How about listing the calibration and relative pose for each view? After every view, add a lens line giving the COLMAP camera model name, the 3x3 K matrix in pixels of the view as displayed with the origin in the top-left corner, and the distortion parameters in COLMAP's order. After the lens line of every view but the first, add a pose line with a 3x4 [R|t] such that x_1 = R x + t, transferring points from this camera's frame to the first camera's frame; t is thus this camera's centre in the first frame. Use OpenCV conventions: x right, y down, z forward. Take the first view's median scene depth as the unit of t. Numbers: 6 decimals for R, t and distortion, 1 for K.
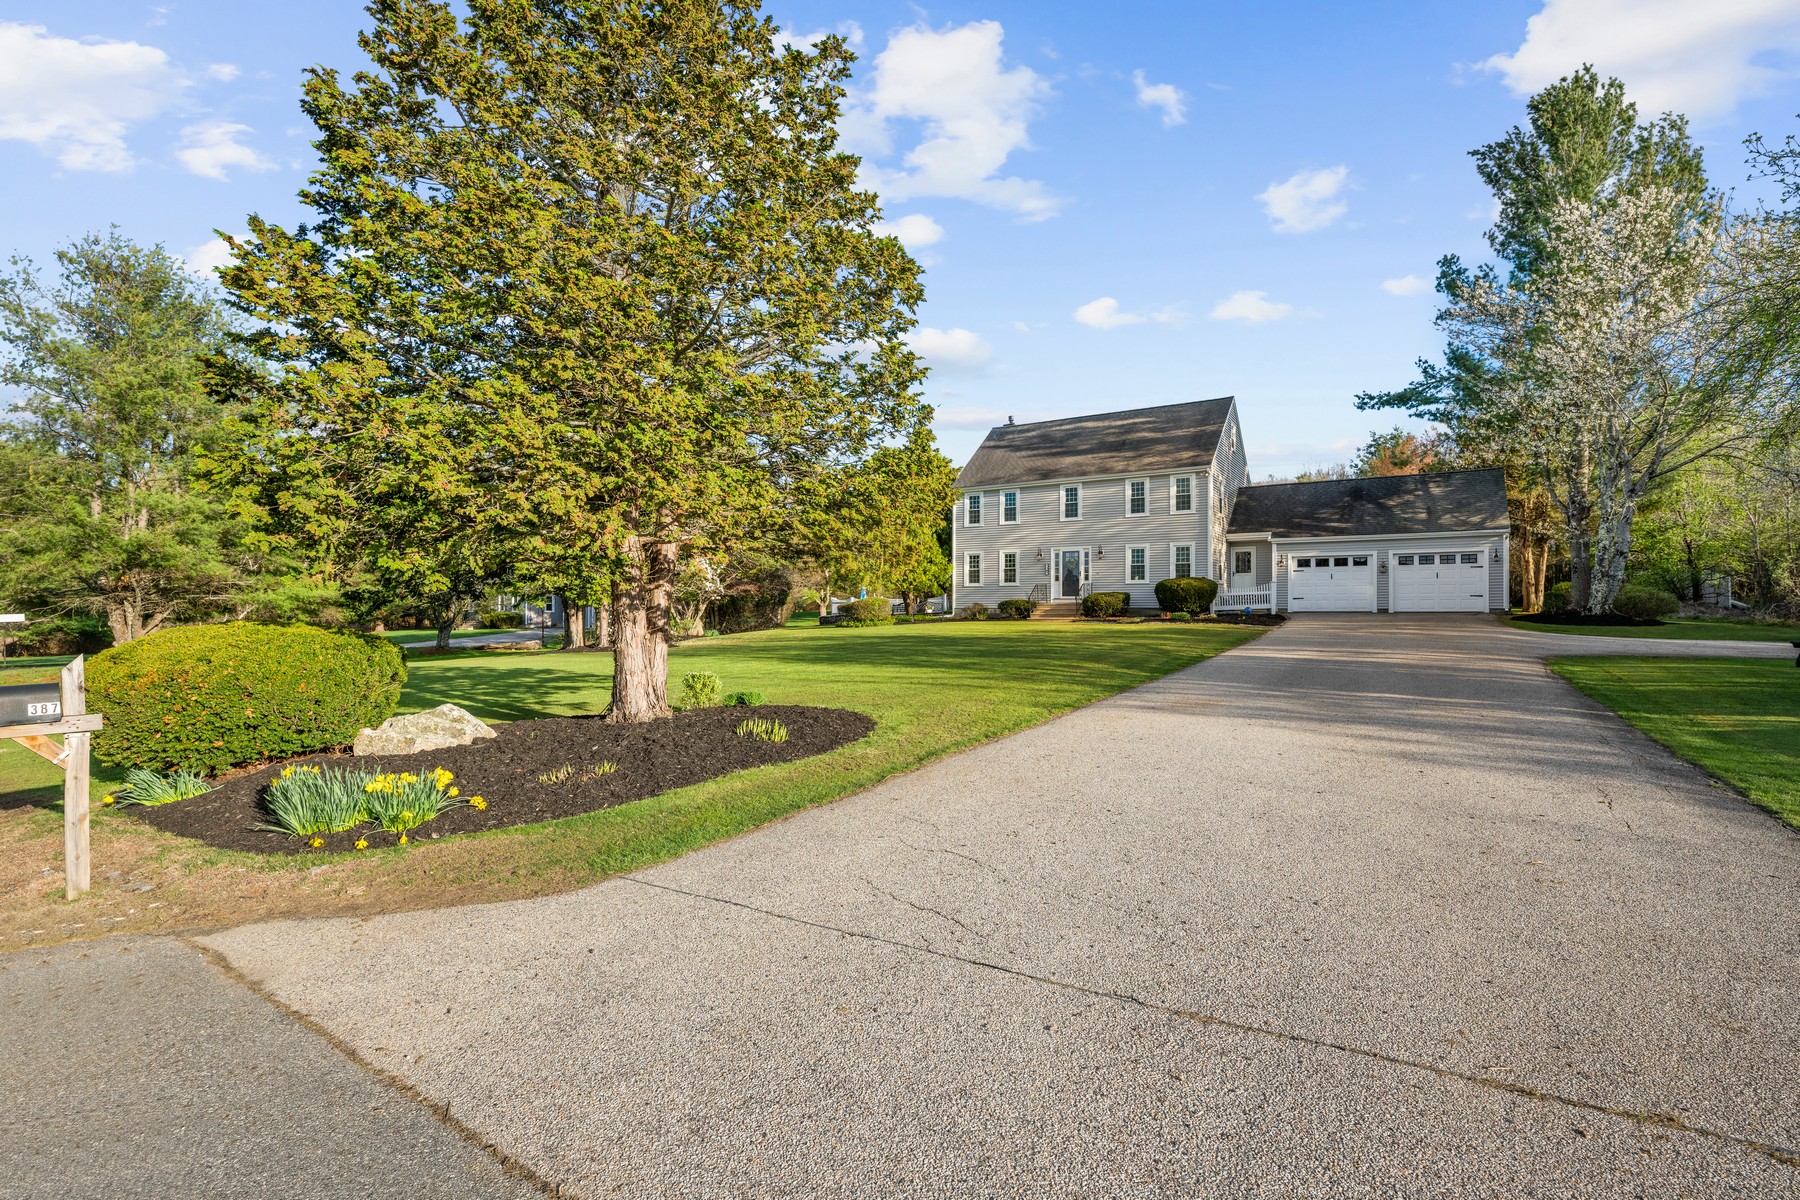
lens RADIAL K [[830.4, 0, 901.7], [0, 830.4, 602.9], [0, 0, 1]] dist [-0.018555, 0.002283]
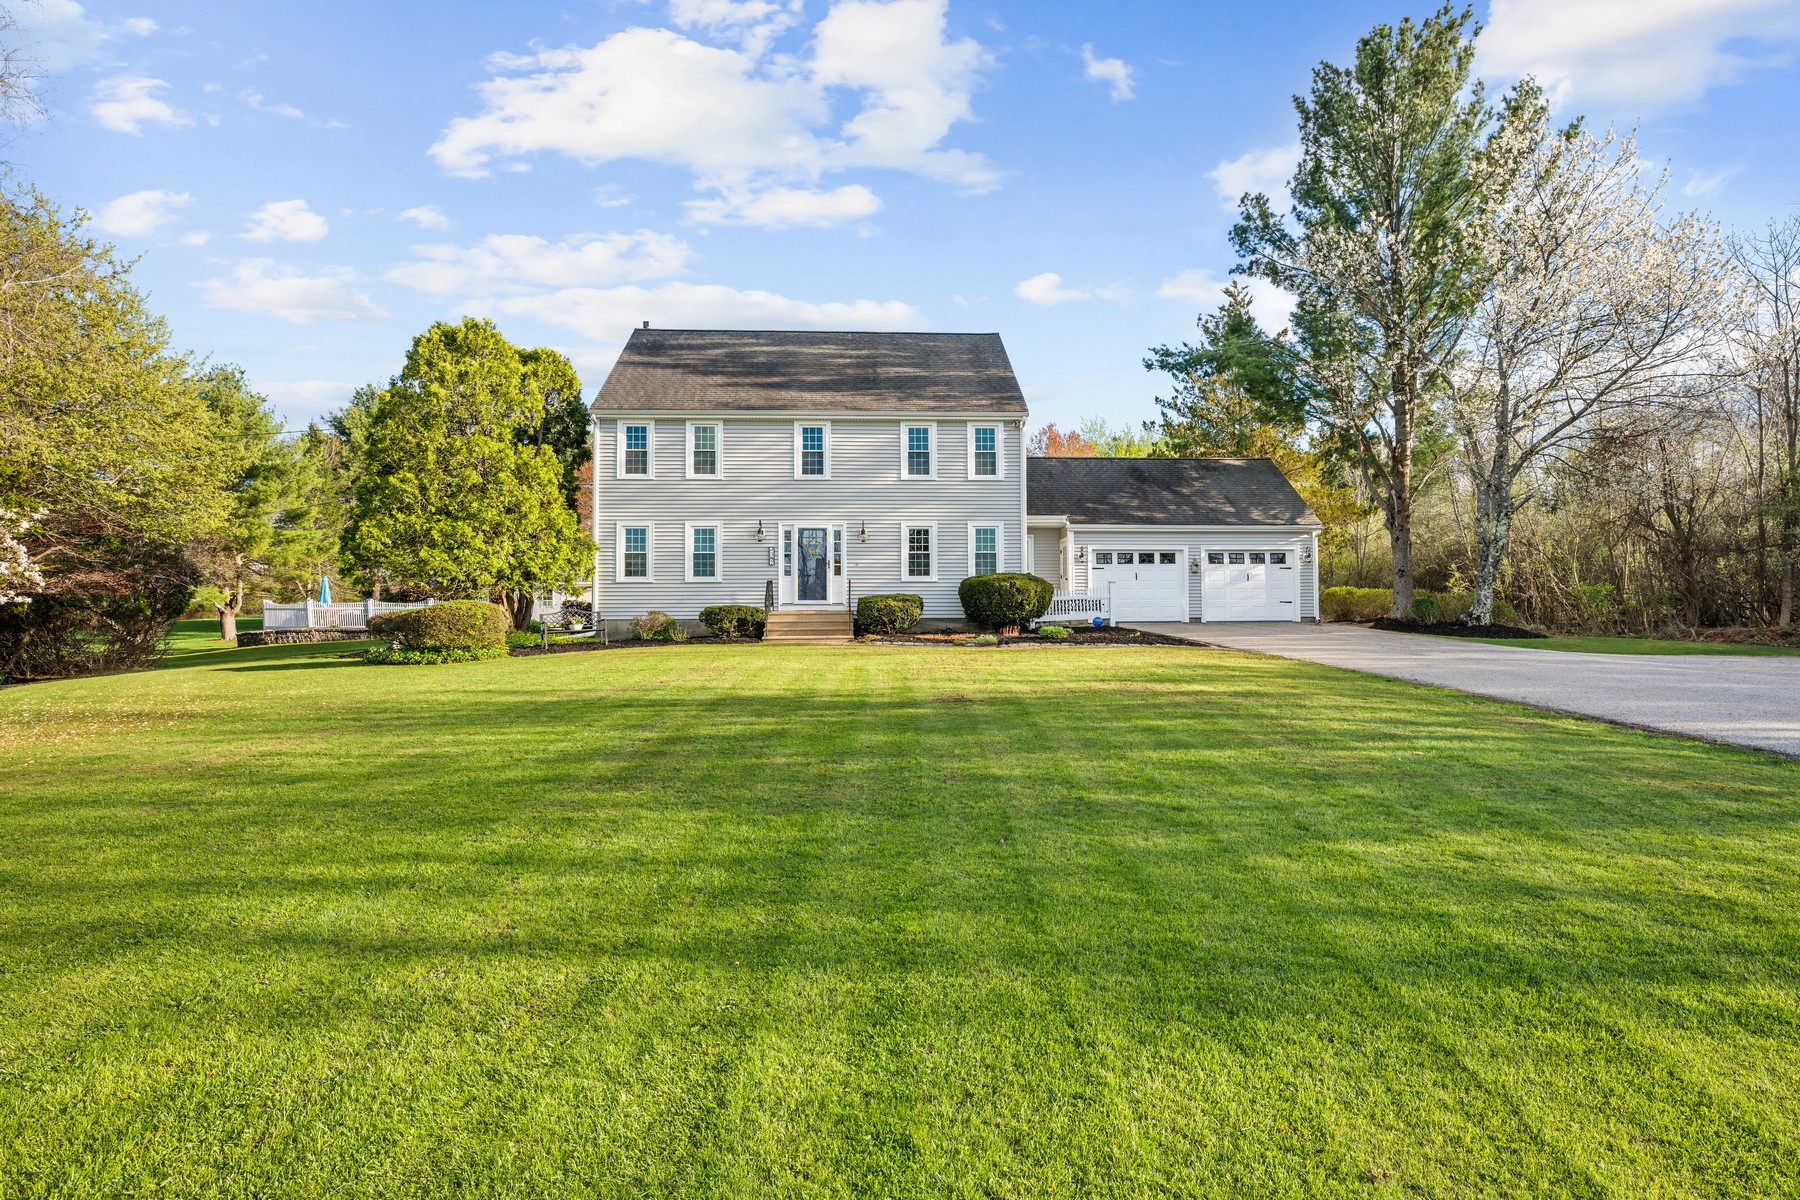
lens RADIAL K [[830.4, 0, 896.7], [0, 830.4, 600.6], [0, 0, 1]] dist [-0.018555, 0.002283]
pose [[0.810910, -0.000668, 0.585170, -0.118208], [-0.004092, 0.999968, 0.006813, -0.012759], [-0.585156, -0.007920, 0.810882, 0.474060]]
